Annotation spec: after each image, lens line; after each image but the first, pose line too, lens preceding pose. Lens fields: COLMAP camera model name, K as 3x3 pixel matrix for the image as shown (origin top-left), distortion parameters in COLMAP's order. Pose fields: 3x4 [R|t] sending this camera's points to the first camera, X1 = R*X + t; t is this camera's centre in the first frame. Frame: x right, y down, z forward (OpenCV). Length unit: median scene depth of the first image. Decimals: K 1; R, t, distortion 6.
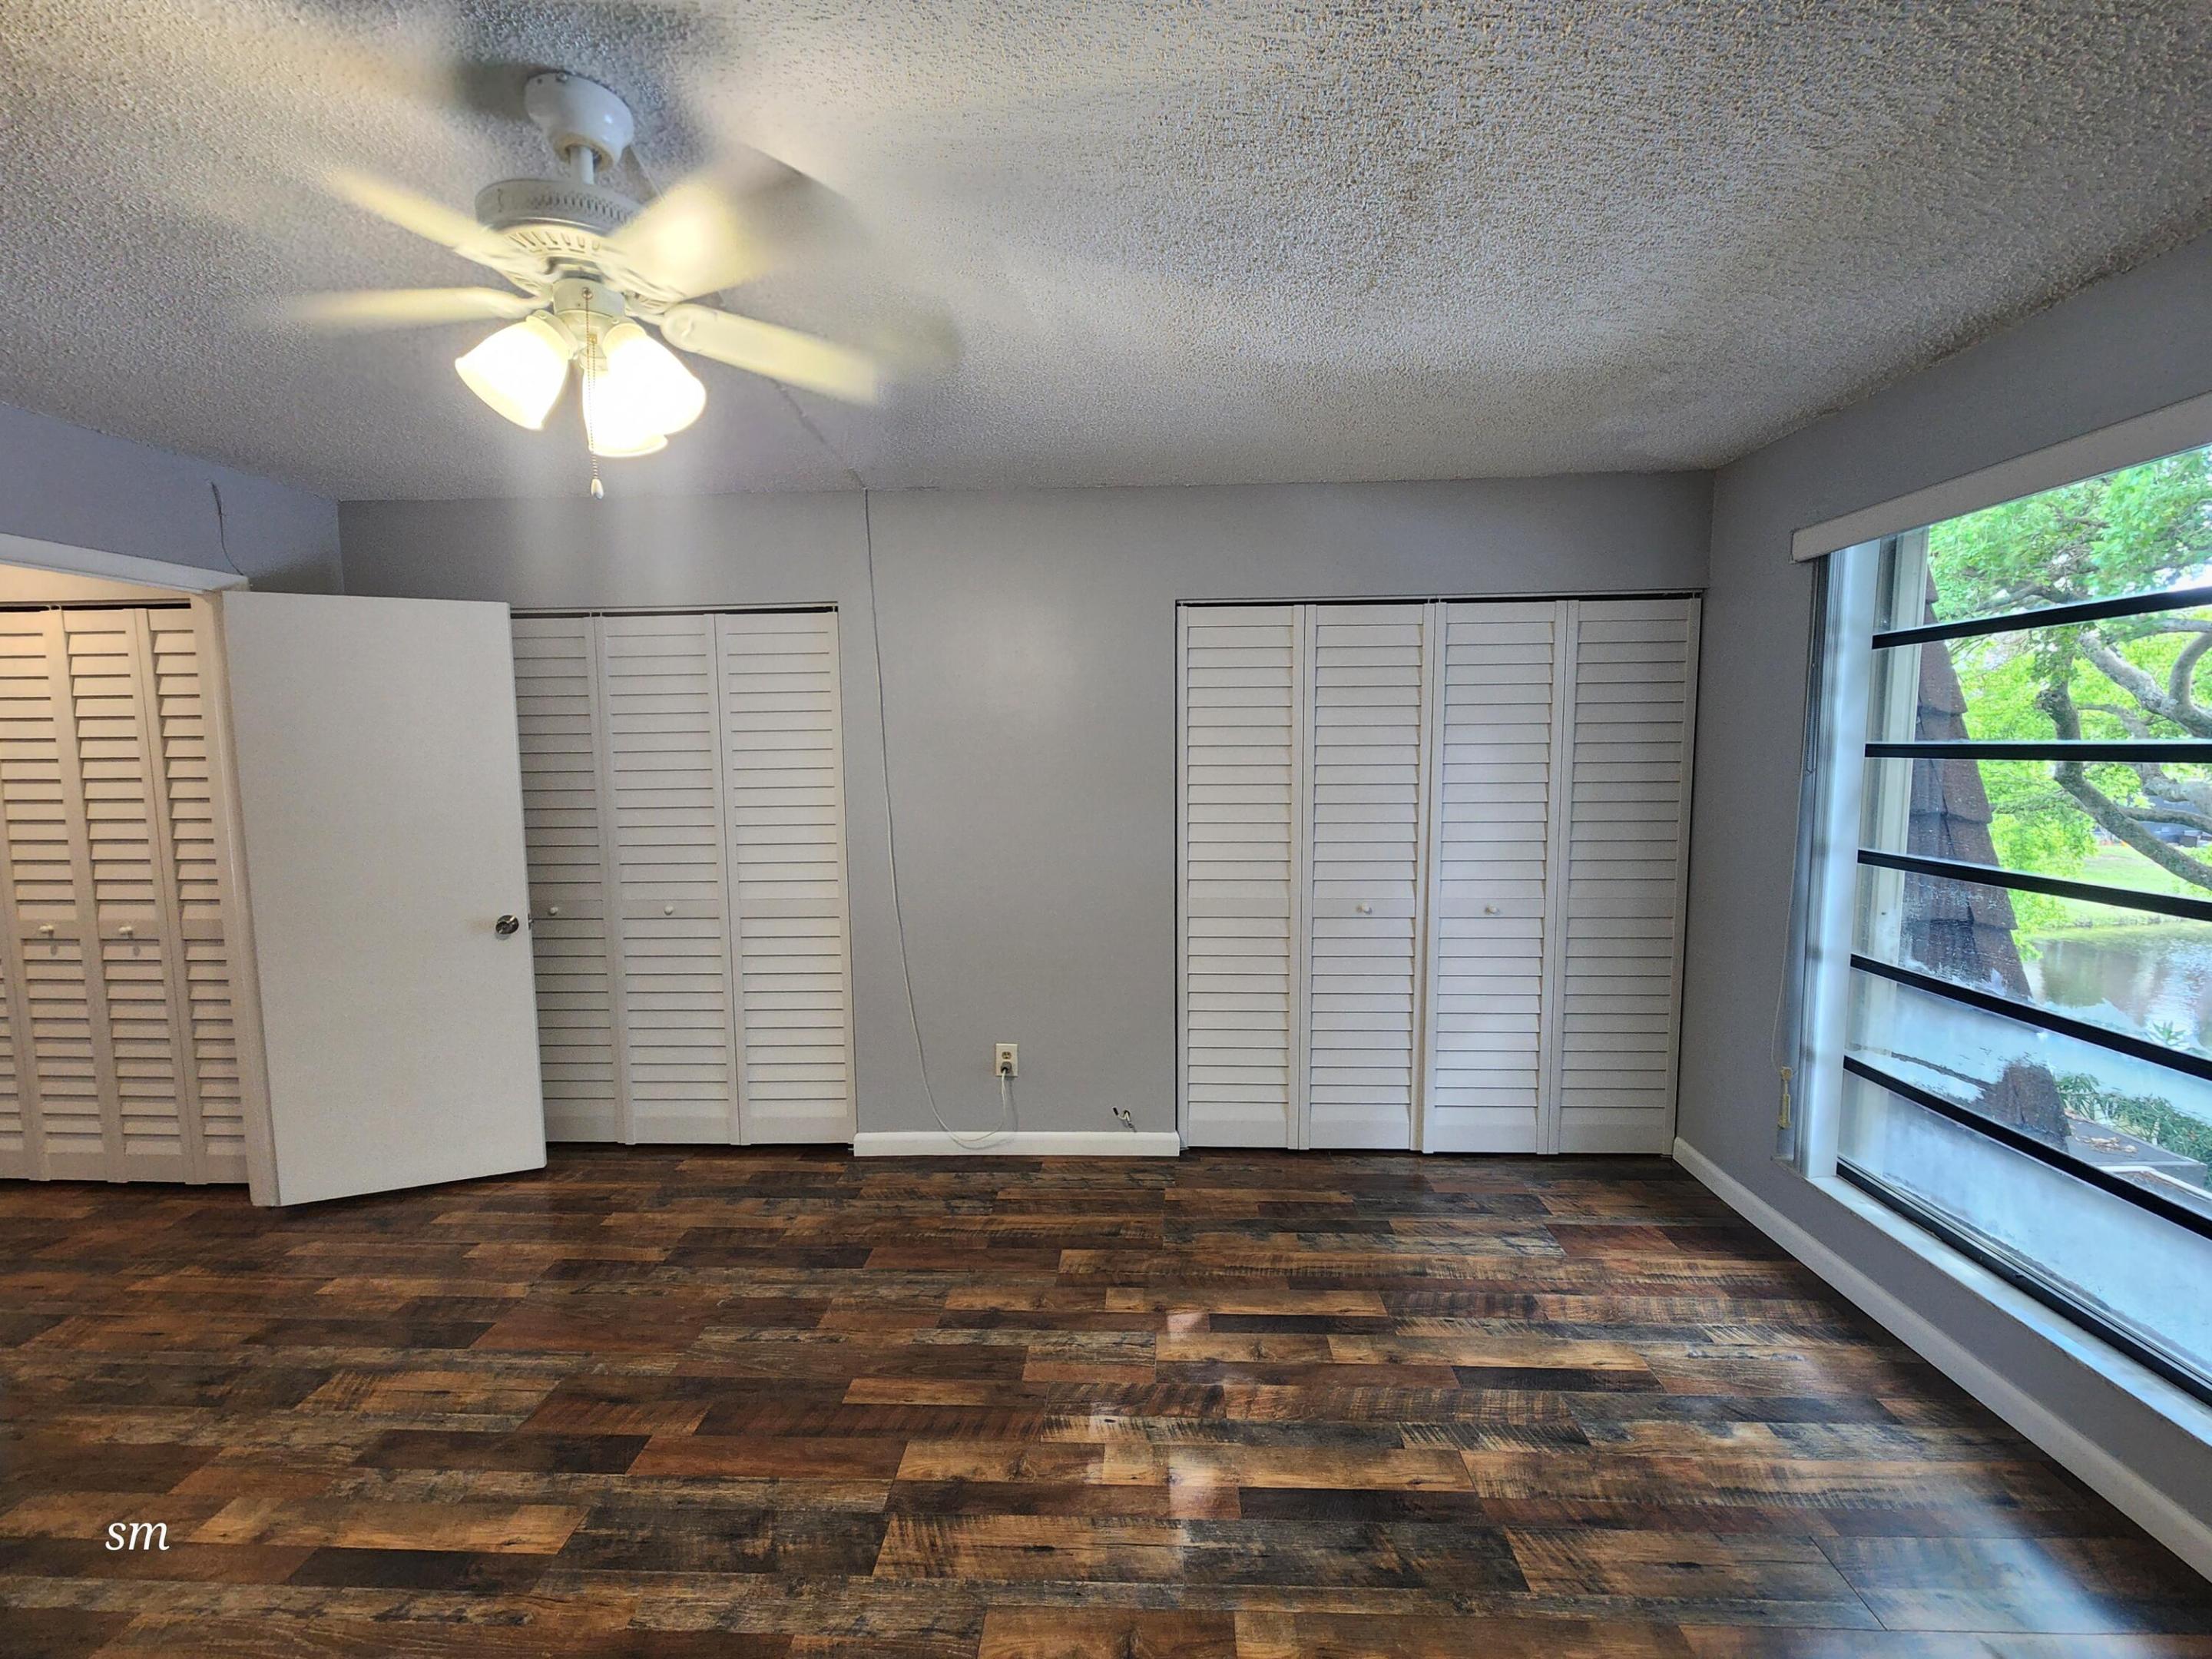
lens RADIAL K [[900.0, 0, 1108.4], [0, 900.0, 825.0], [0, 0, 1]] dist [0.001370, -0.000665]
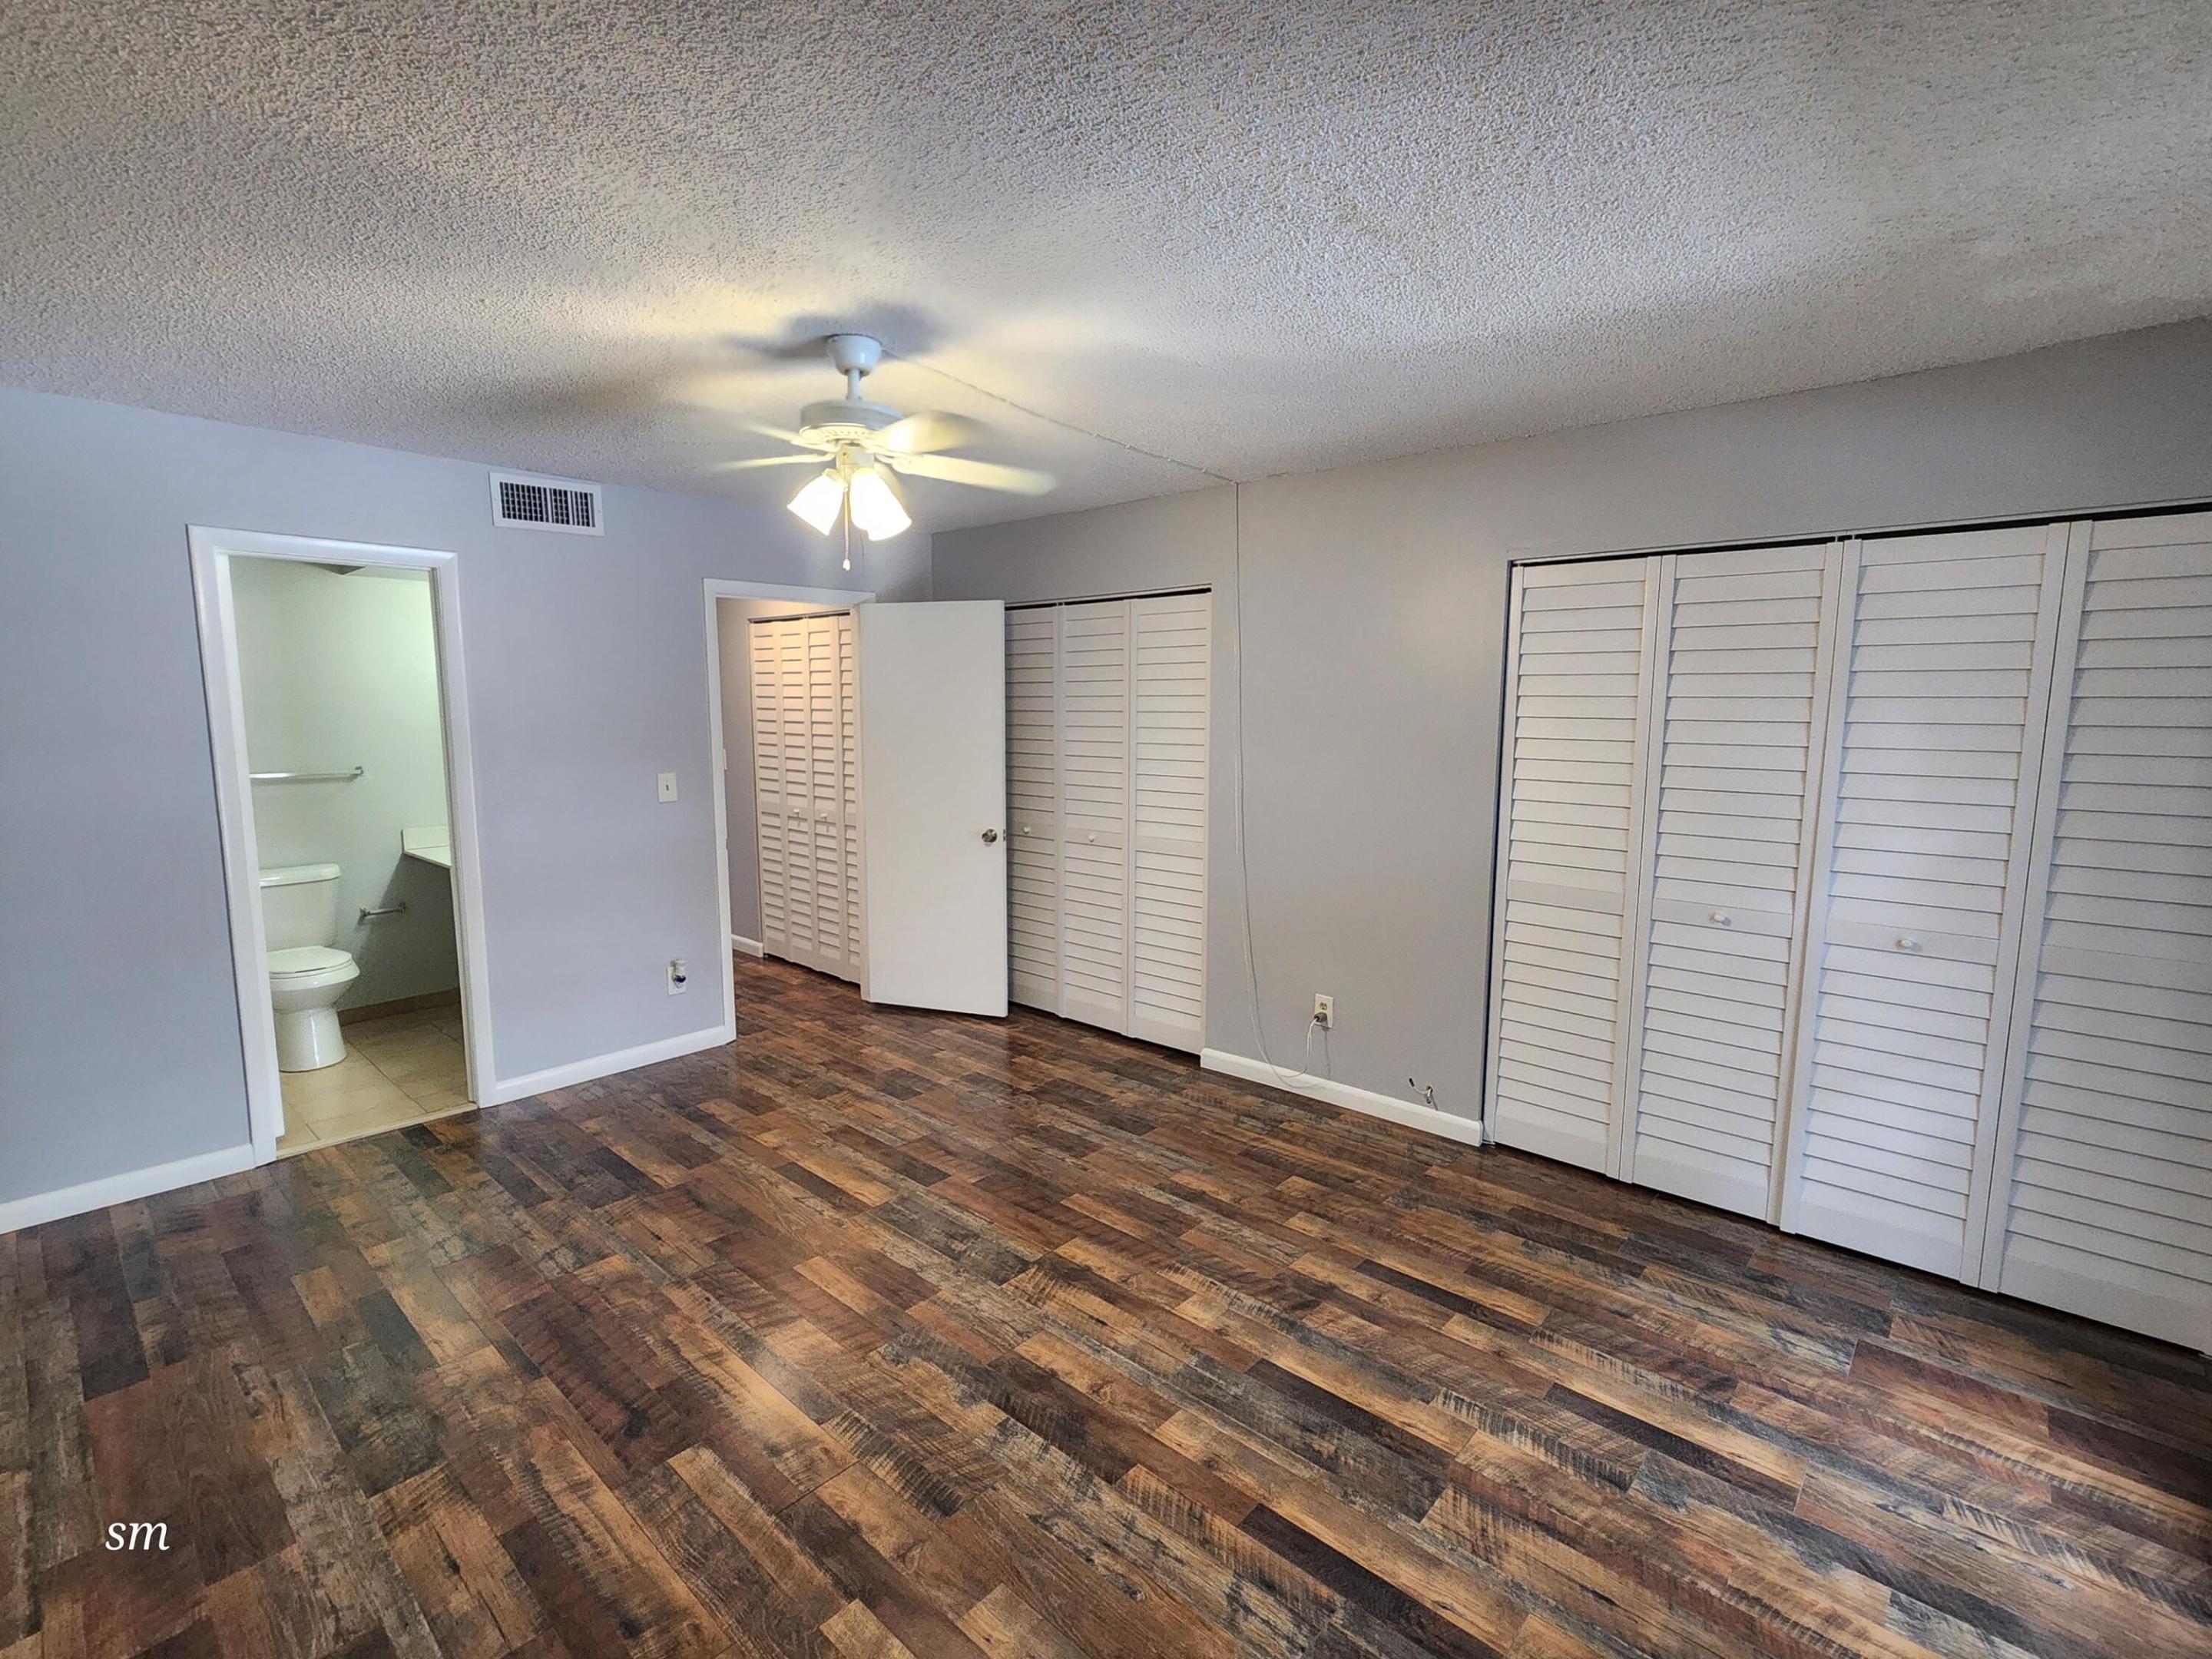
lens RADIAL K [[1002.4, 0, 1114.1], [0, 1002.4, 827.1], [0, 0, 1]] dist [-0.003854, 0.002183]
pose [[0.775740, 0.091732, -0.624349, 0.483960], [-0.069534, 0.995779, 0.059909, -0.008334], [0.627209, -0.003060, 0.778845, -0.083100]]
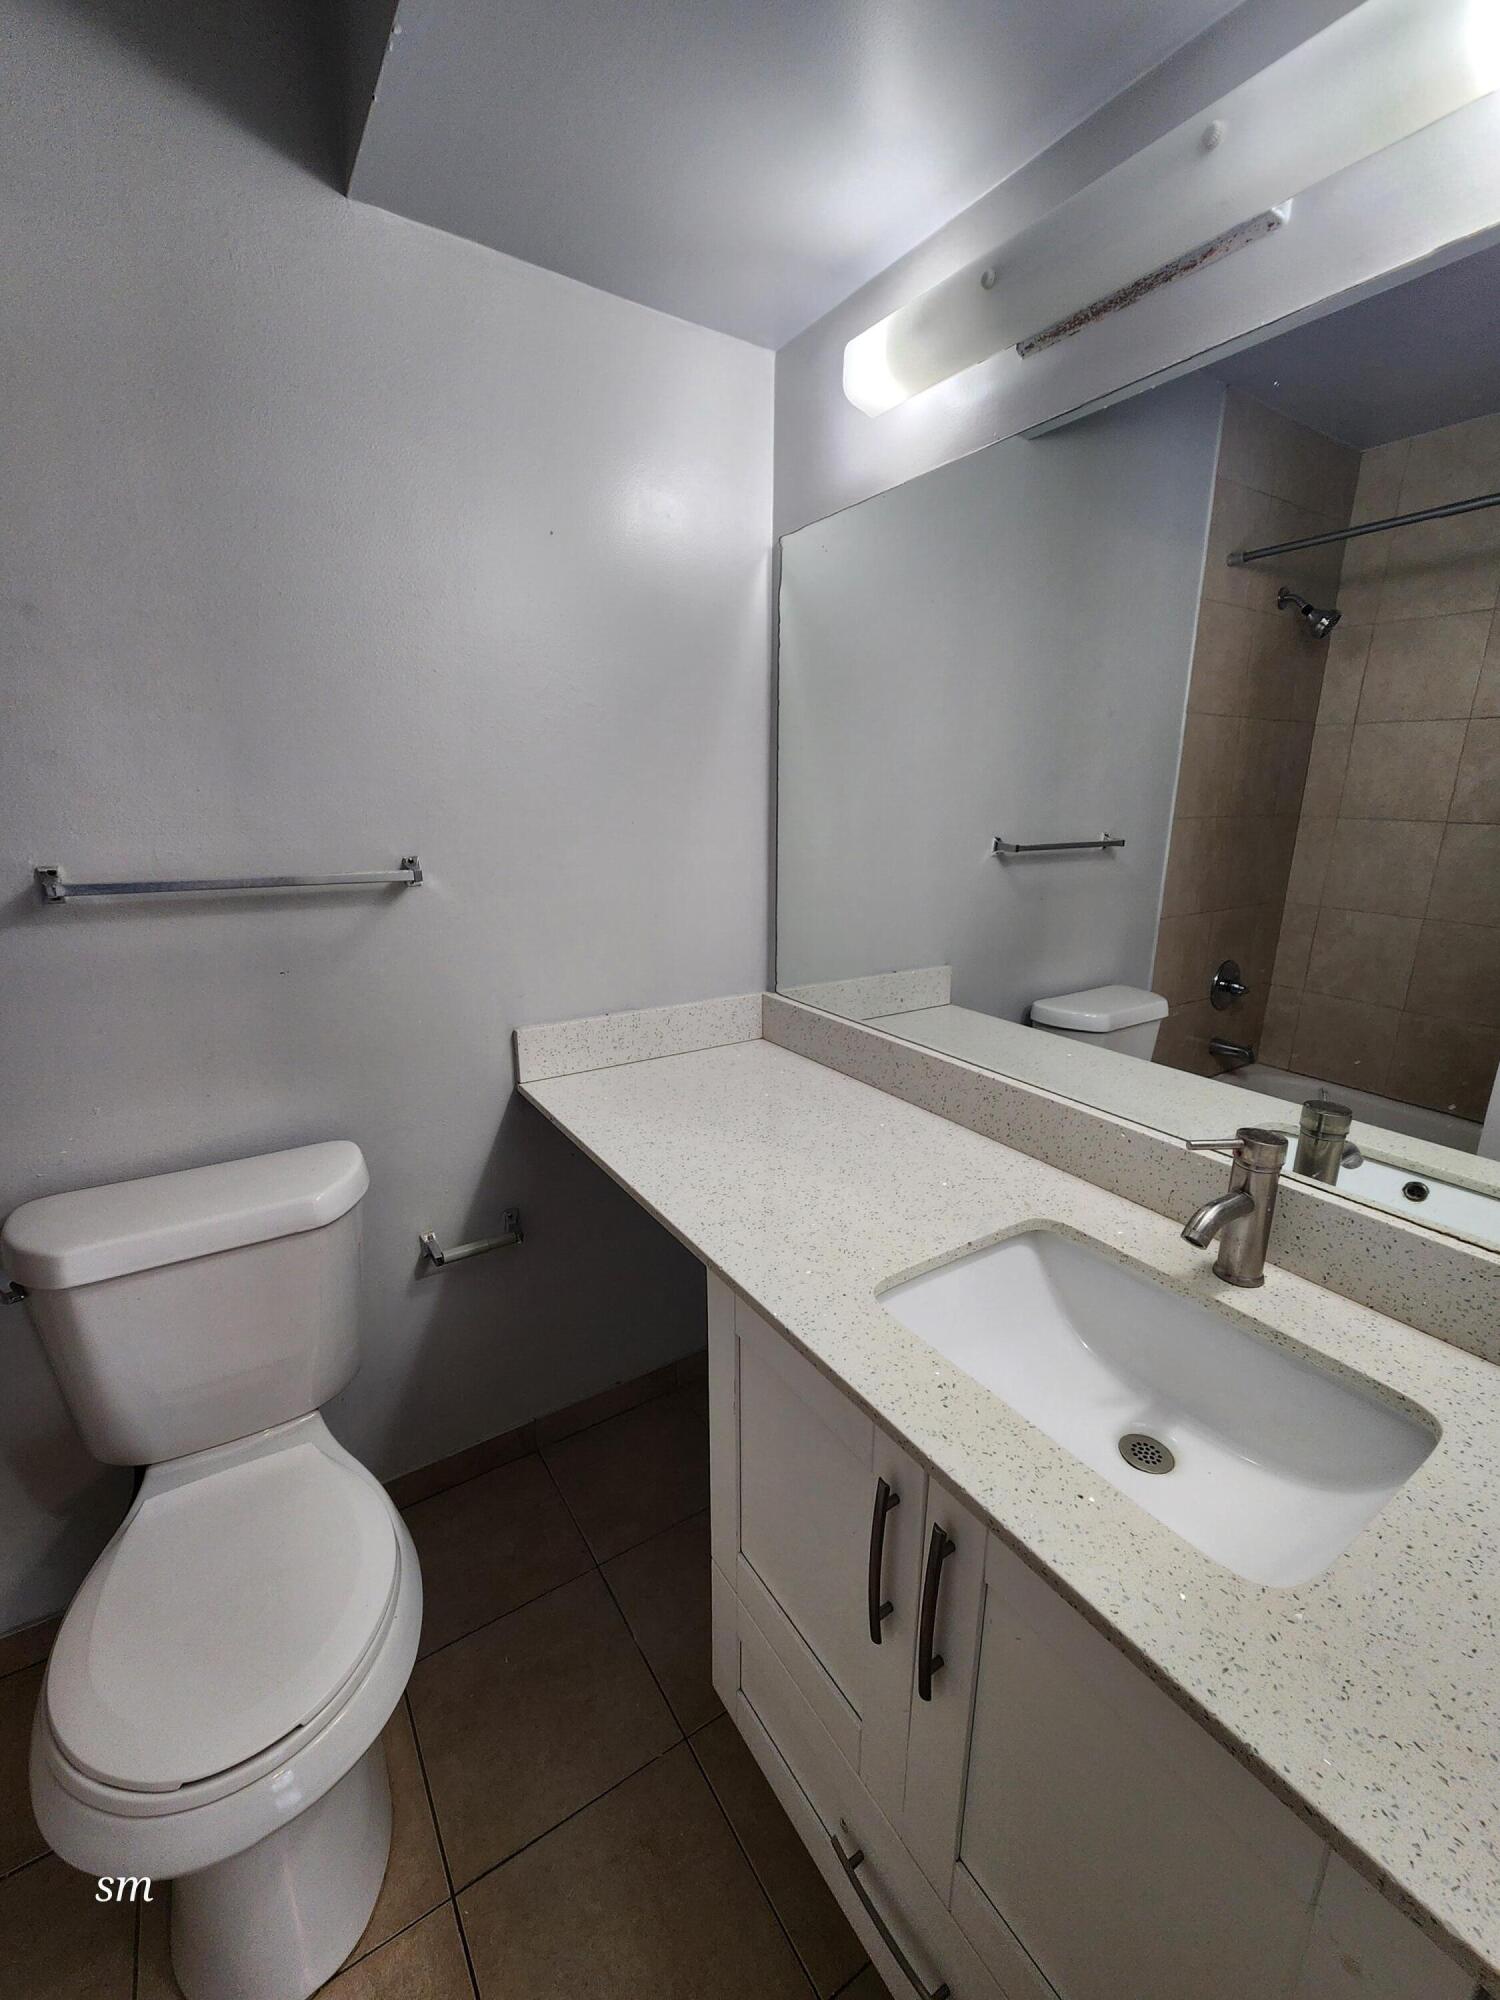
lens RADIAL K [[813.7, 0, 749.1], [0, 813.7, 1004.7], [0, 0, 1]] dist [0.001370, -0.000665]
pose [[0.585742, 0.224406, -0.778812, -1.062639], [-0.084621, 0.972587, 0.216596, 0.040934], [0.806068, -0.060965, 0.588675, 0.310391]]
